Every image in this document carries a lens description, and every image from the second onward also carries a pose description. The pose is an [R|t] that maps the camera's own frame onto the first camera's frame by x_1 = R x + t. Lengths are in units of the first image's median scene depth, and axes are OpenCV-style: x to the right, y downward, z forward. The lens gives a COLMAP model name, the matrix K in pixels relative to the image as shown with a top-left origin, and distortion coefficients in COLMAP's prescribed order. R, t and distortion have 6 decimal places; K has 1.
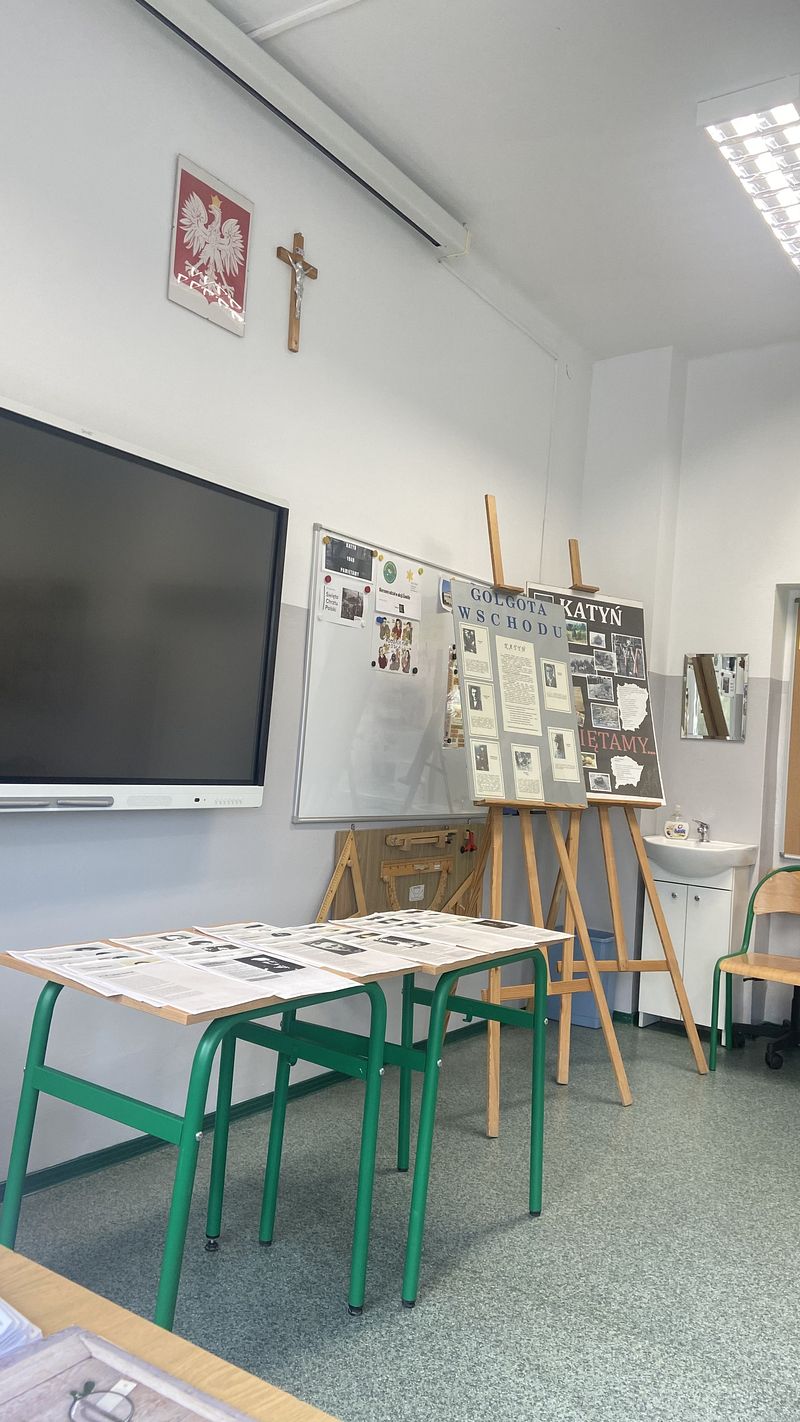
lens RADIAL K [[1059.2, 0, 416.6], [0, 1059.2, 743.4], [0, 0, 1]] dist [0.104928, -0.120724]
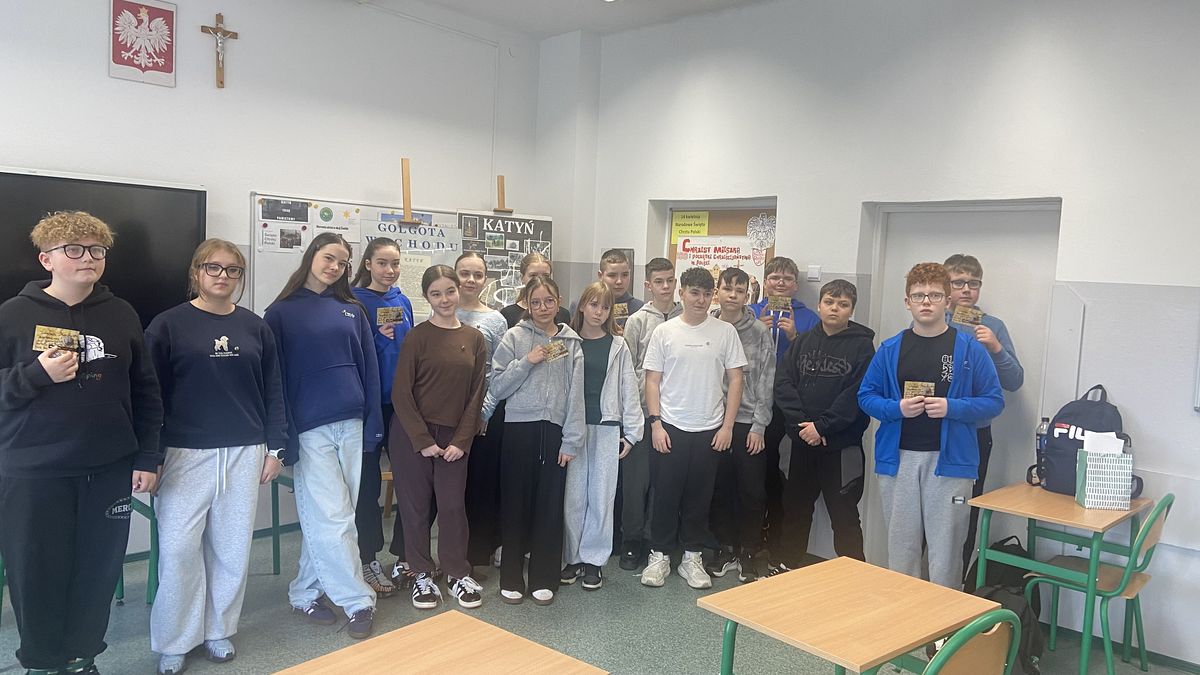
lens RADIAL K [[893.9, 0, 630.1], [0, 893.9, 341.5], [0, 0, 1]] dist [0.104928, -0.120724]
pose [[0.992409, -0.008393, -0.122697, 0.566307], [0.019049, 0.996119, 0.085933, -0.079059], [0.121500, -0.087618, 0.988717, -0.268615]]
